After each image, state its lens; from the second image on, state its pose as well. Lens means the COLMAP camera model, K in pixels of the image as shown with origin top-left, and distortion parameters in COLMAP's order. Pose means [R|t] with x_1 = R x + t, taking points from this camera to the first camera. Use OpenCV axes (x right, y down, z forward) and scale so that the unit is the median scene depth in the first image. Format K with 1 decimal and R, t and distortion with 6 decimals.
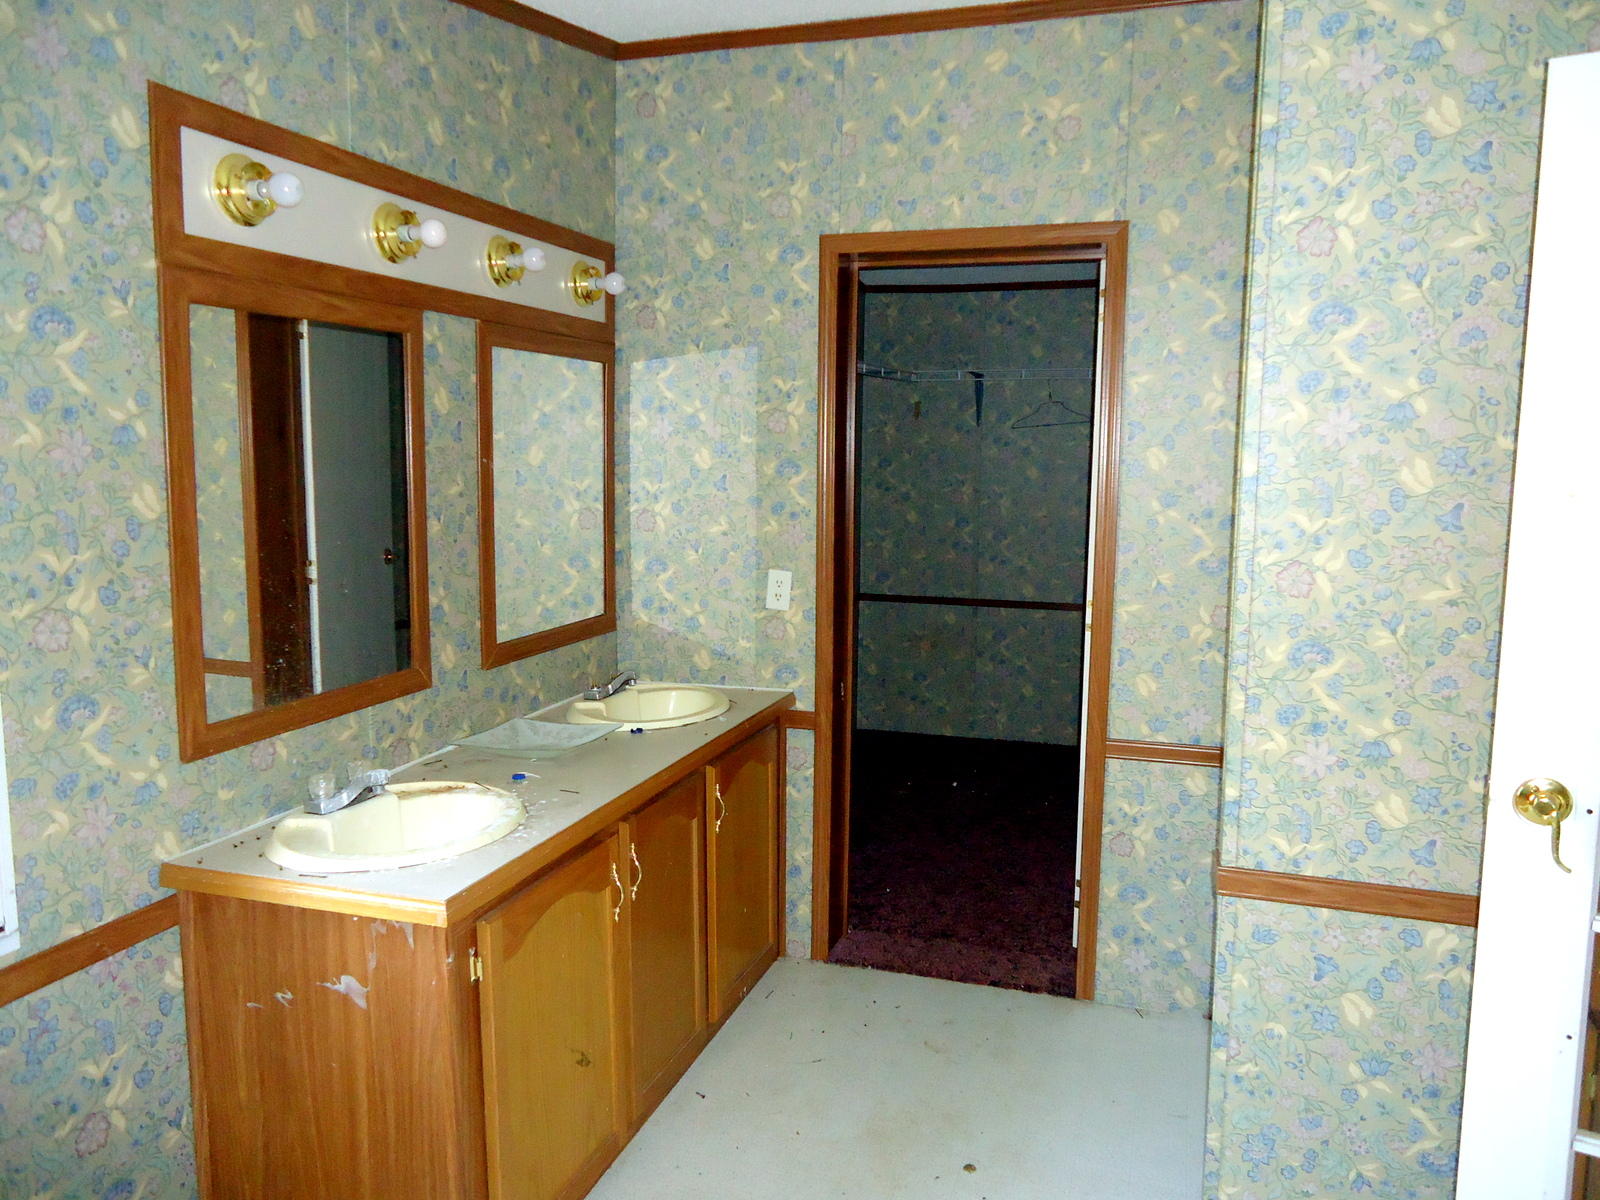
lens RADIAL K [[1182.5, 0, 800.0], [0, 1182.5, 600.0], [0, 0, 1]] dist [-0.035729, 0.040837]
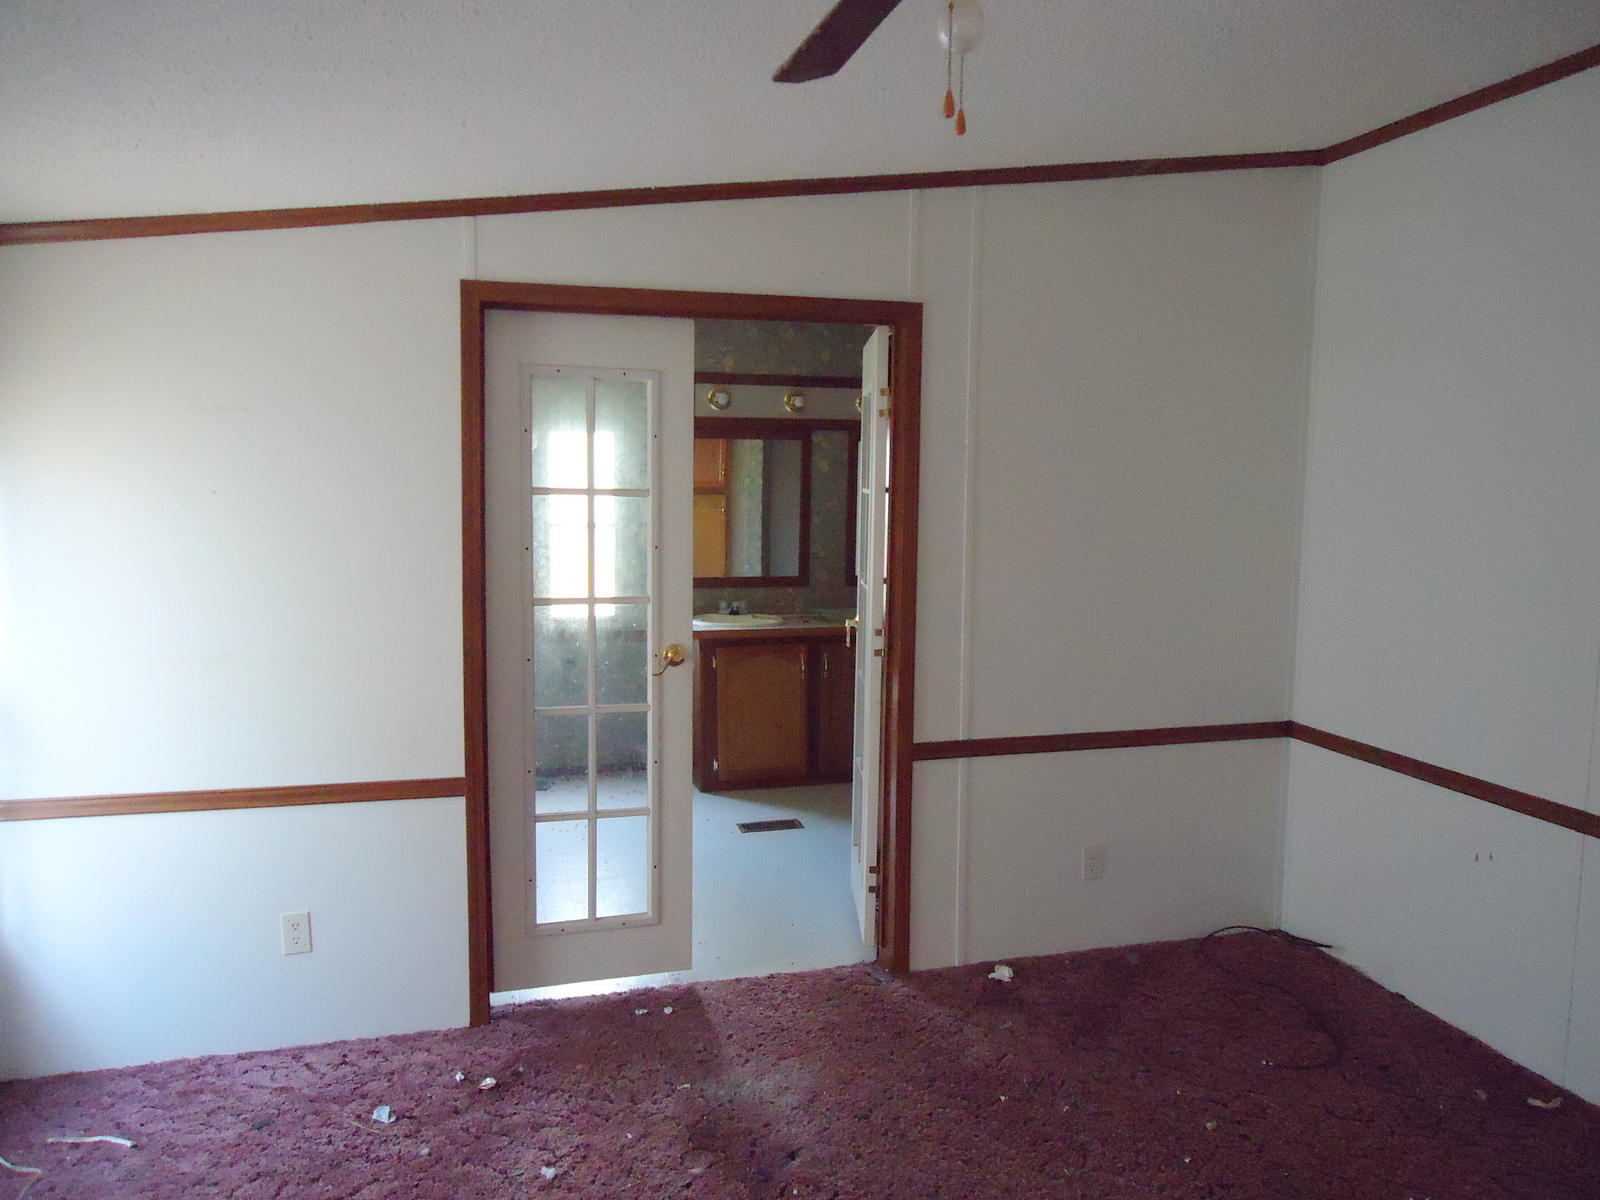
lens RADIAL K [[1182.5, 0, 800.0], [0, 1182.5, 600.0], [0, 0, 1]] dist [-0.035729, 0.040837]
pose [[0.550328, 0.077846, -0.831312, 1.695141], [-0.104167, 0.994267, 0.024148, 0.046626], [0.828425, 0.073306, 0.555282, -0.348091]]
